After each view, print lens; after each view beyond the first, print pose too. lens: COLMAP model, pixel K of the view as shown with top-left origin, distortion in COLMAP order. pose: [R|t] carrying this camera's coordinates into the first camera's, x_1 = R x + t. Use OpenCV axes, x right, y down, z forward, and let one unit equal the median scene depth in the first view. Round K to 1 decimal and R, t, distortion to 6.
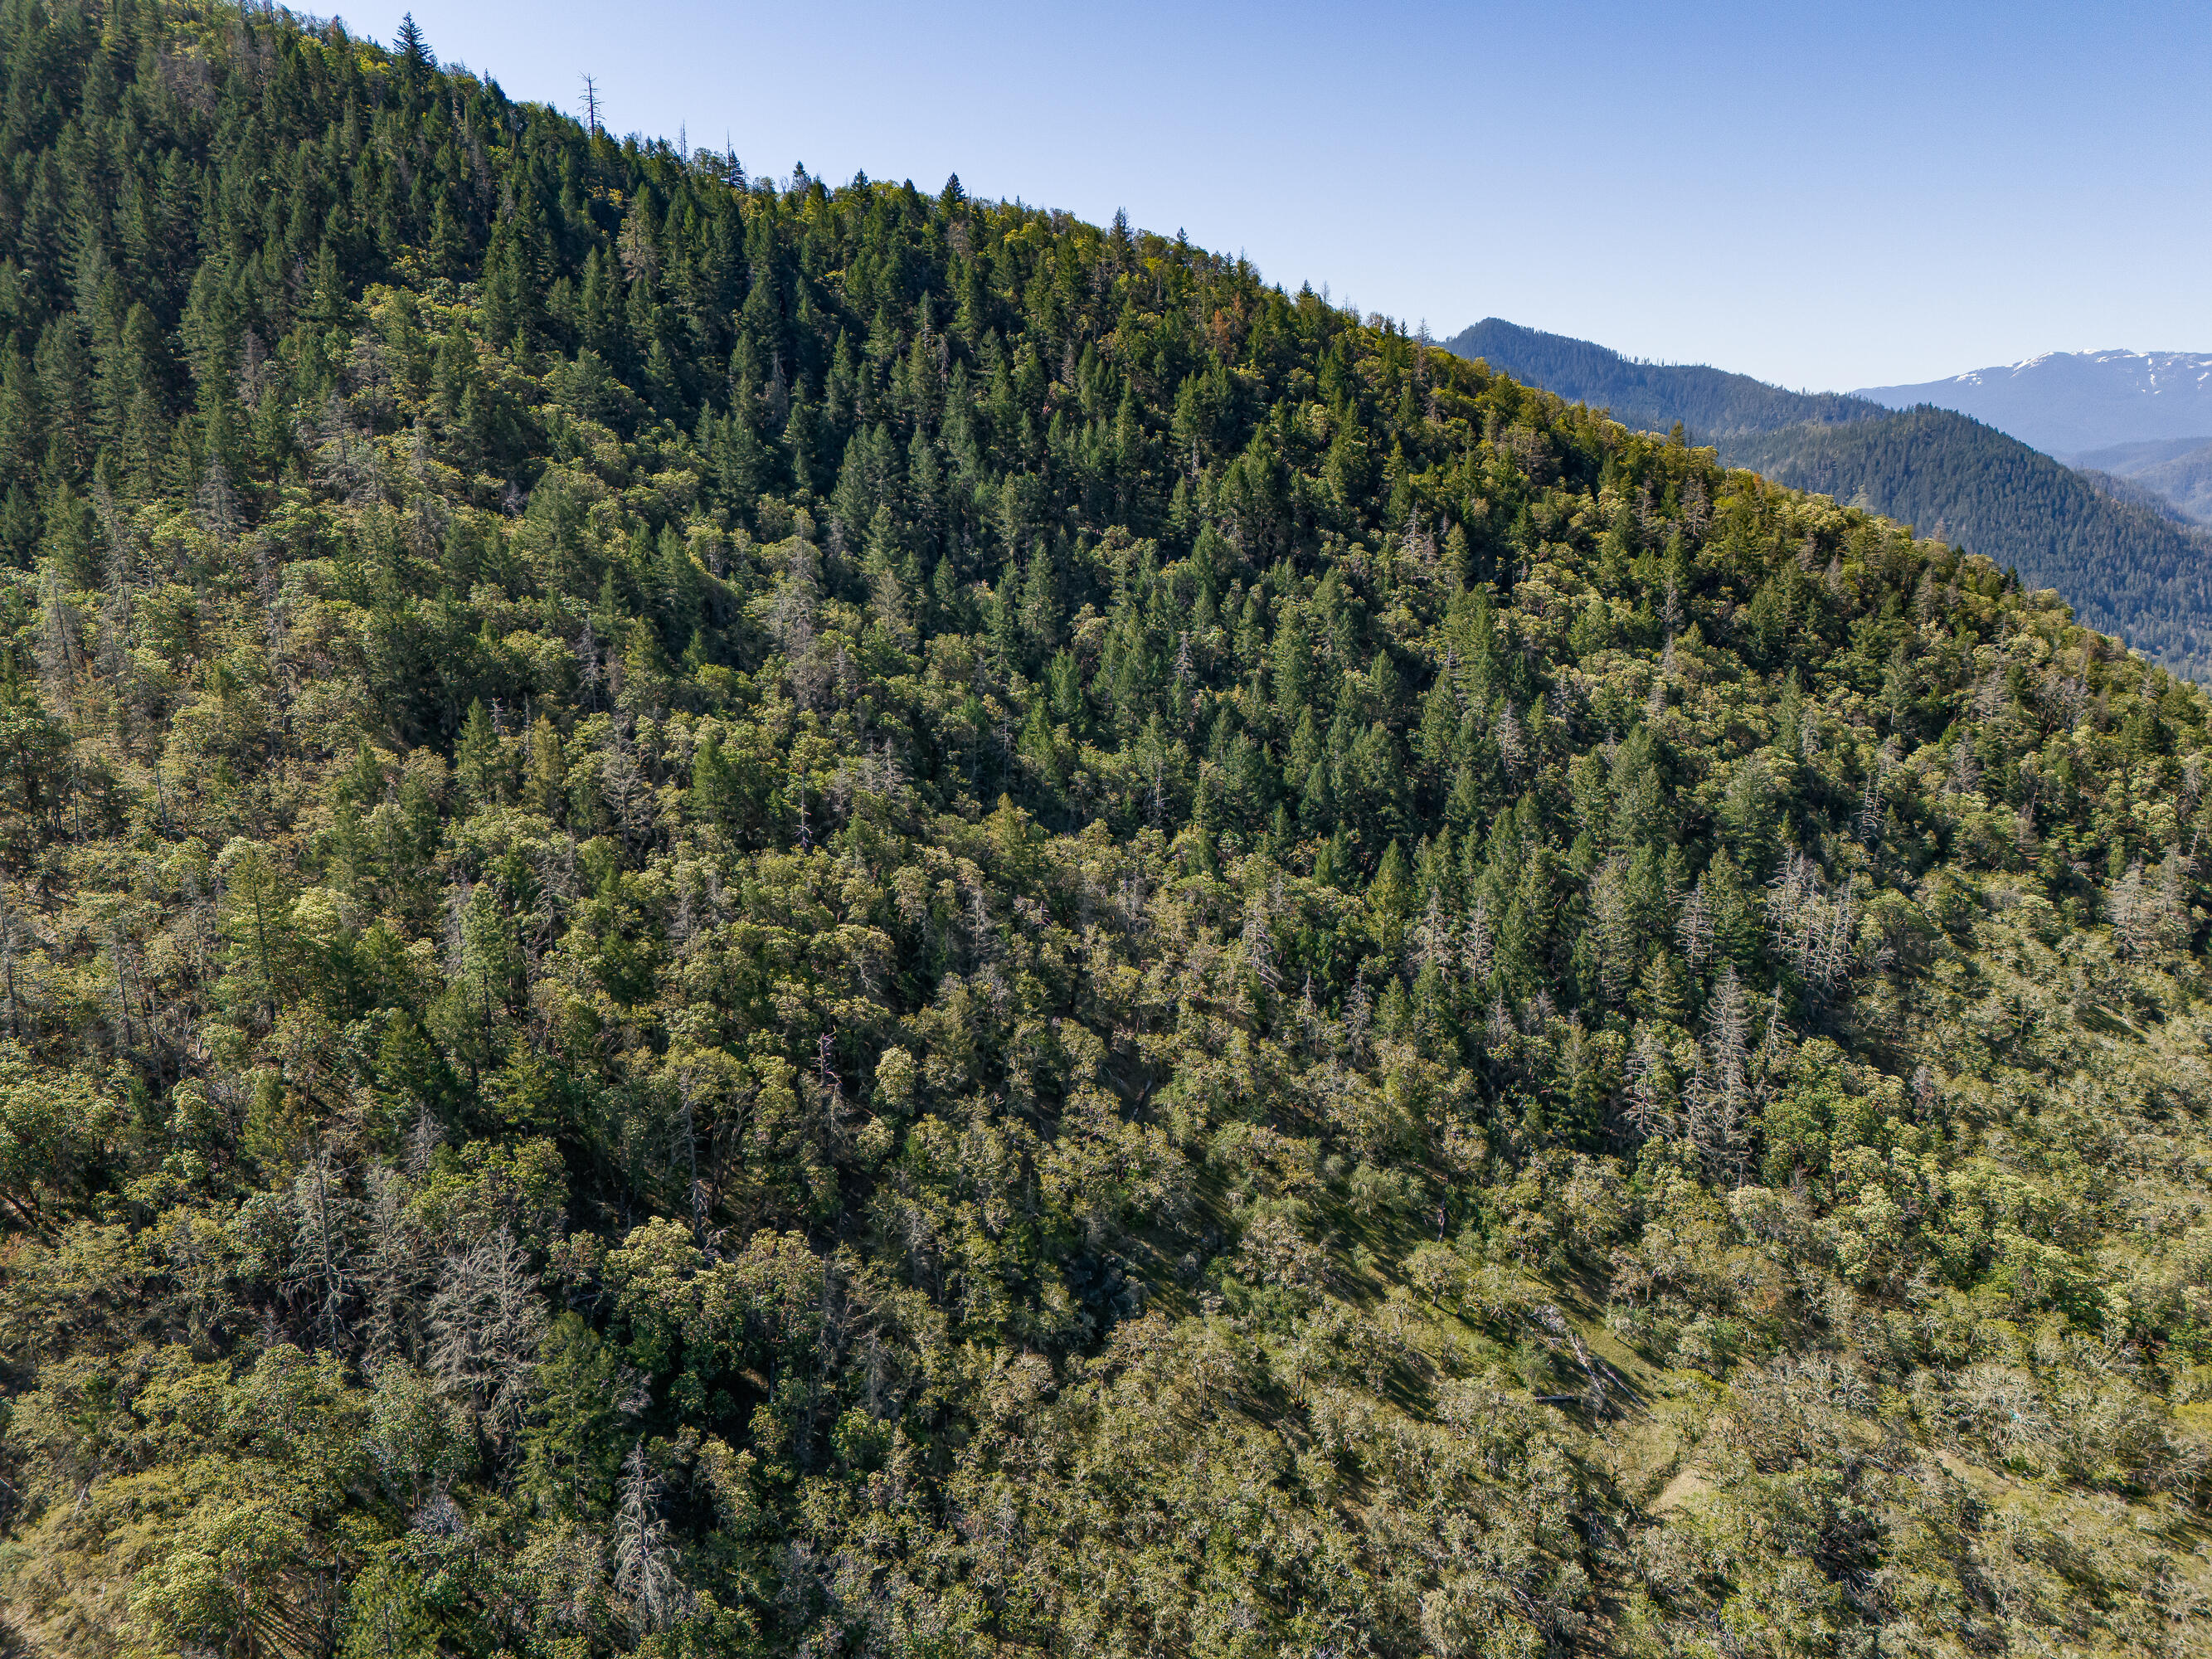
lens RADIAL K [[1610.2, 0, 1106.3], [0, 1610.2, 816.7], [0, 0, 1]] dist [0.078822, -0.076276]
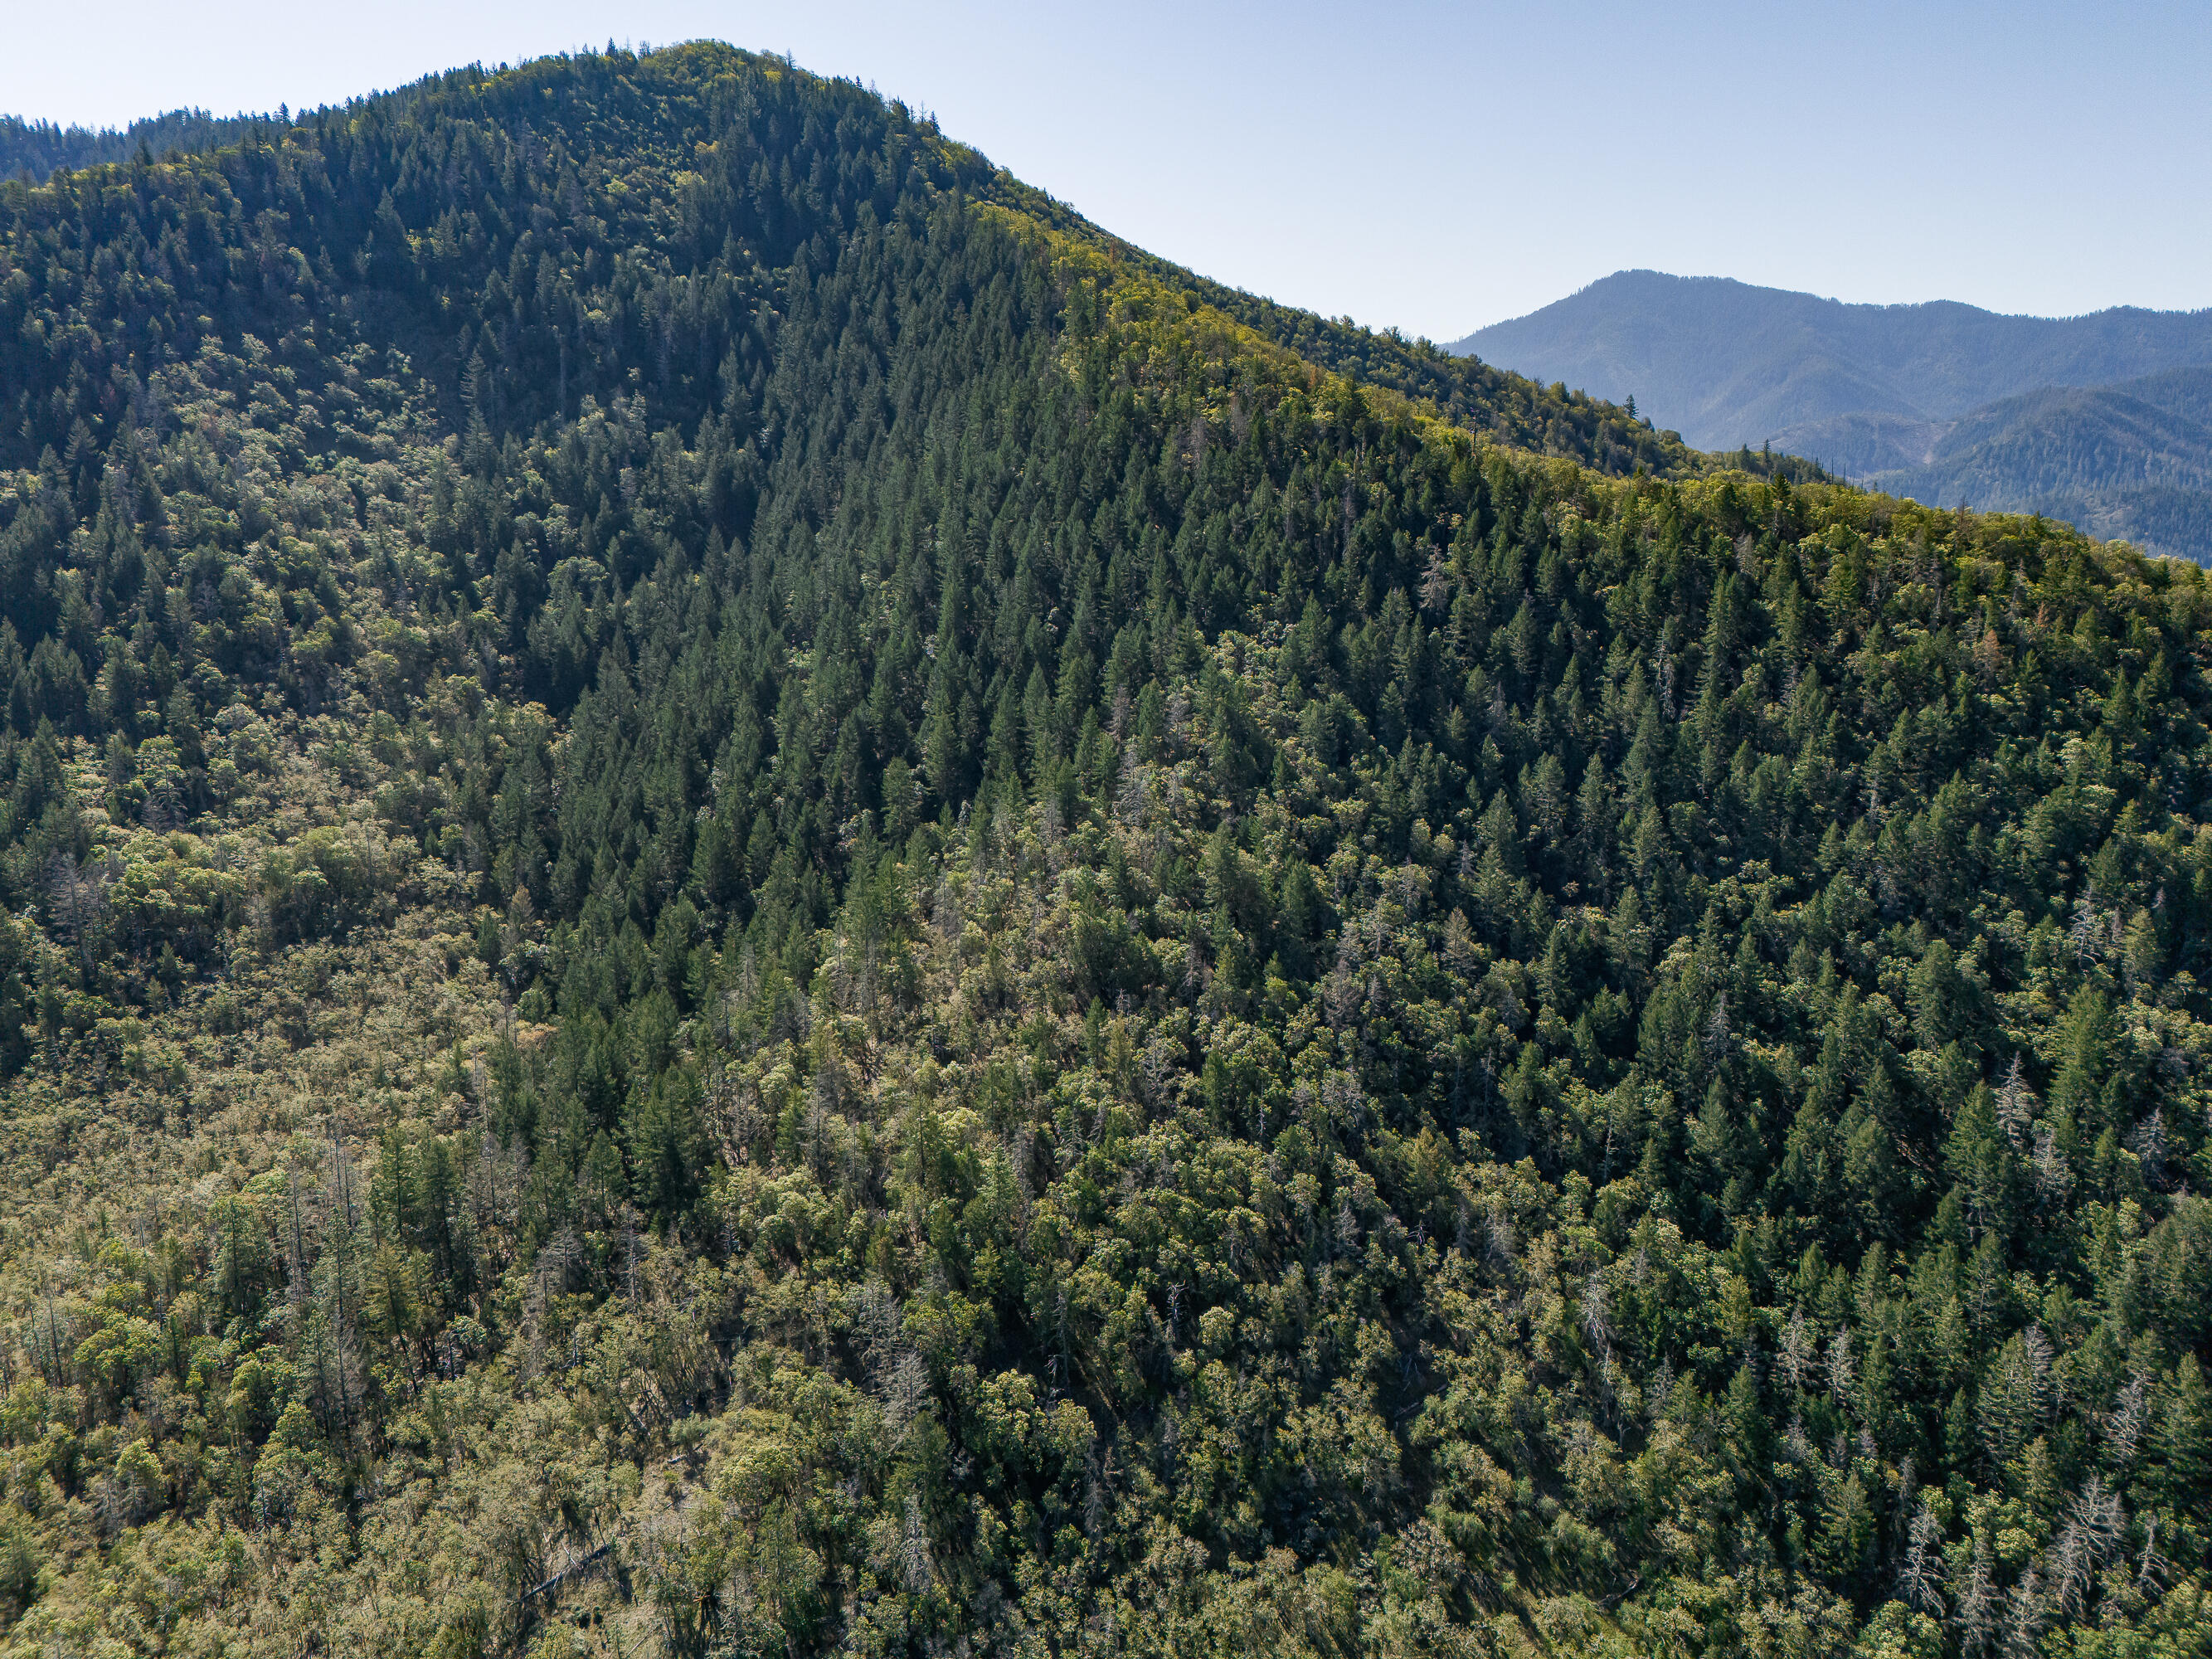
lens RADIAL K [[1610.2, 0, 1111.1], [0, 1610.2, 822.1], [0, 0, 1]] dist [0.078822, -0.076276]
pose [[0.751787, 0.145350, -0.643187, 0.506370], [-0.141204, 0.988263, 0.058286, -0.273208], [0.644110, 0.047002, 0.763488, -0.177990]]
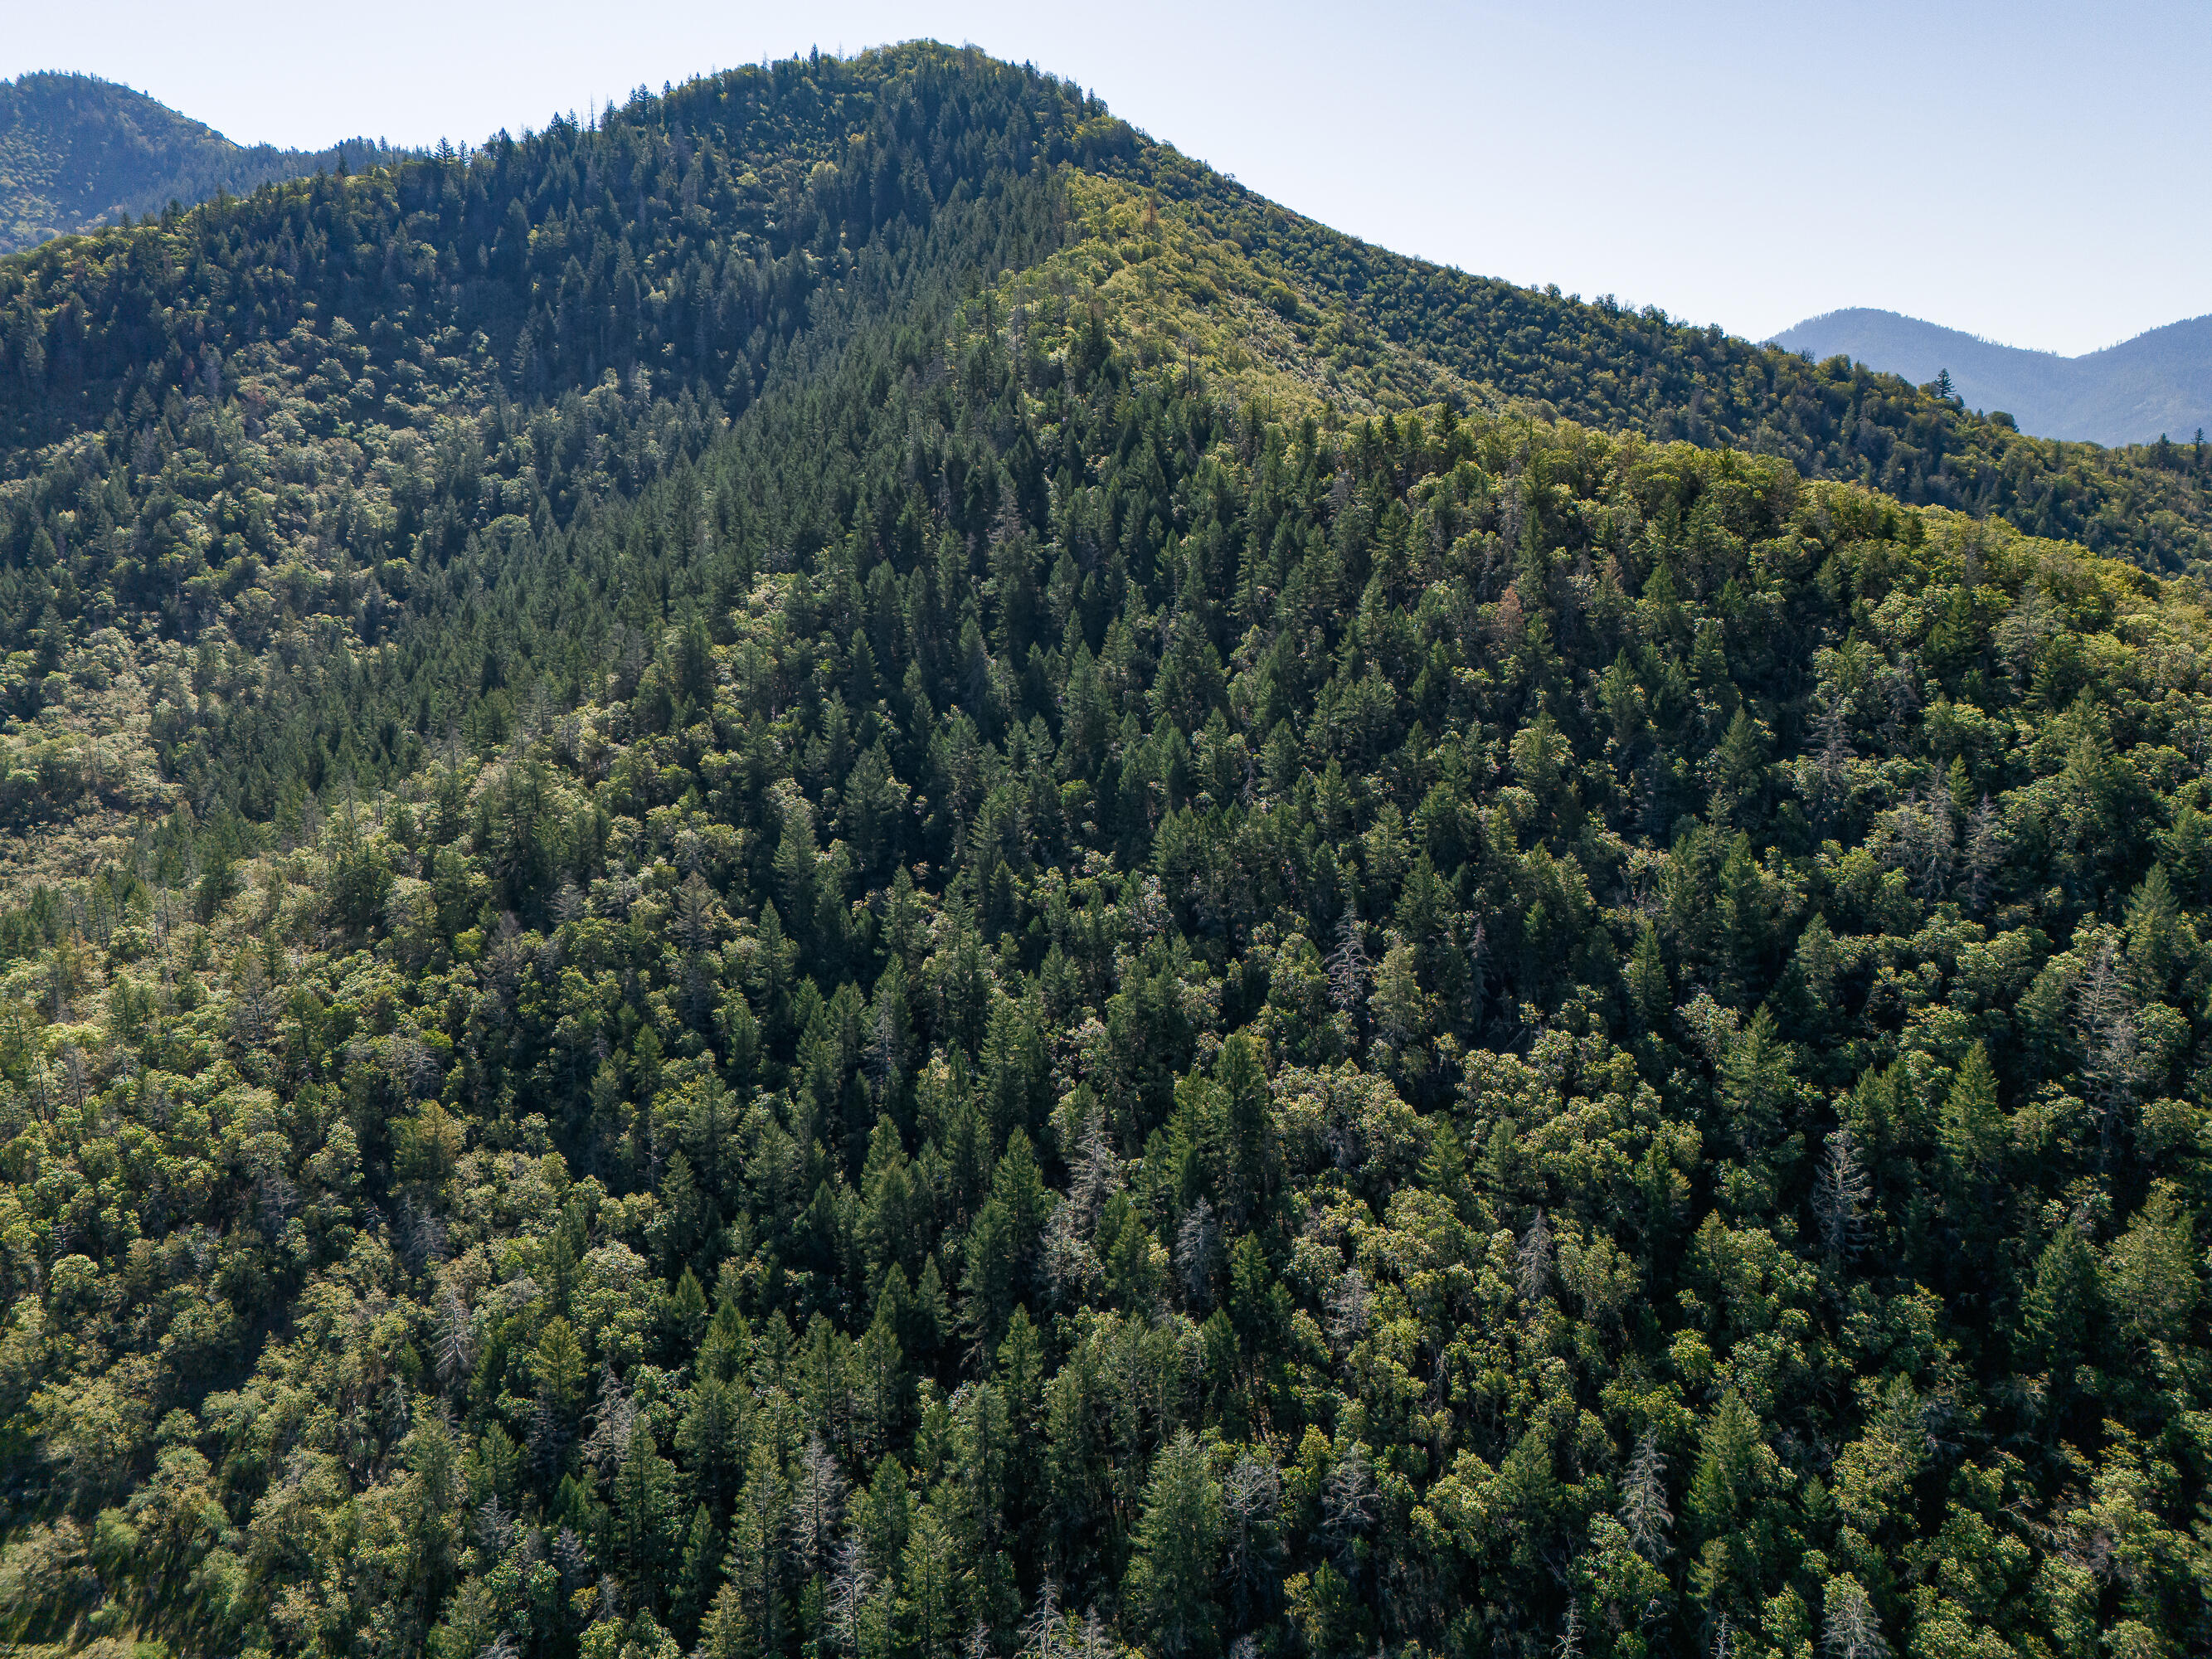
lens RADIAL K [[1610.2, 0, 1111.3], [0, 1610.2, 826.6], [0, 0, 1]] dist [0.078822, -0.076276]
pose [[0.475671, 0.185017, -0.859945, 1.018043], [-0.193247, 0.975725, 0.103034, -0.376392], [0.858133, 0.117172, 0.499878, 0.726487]]
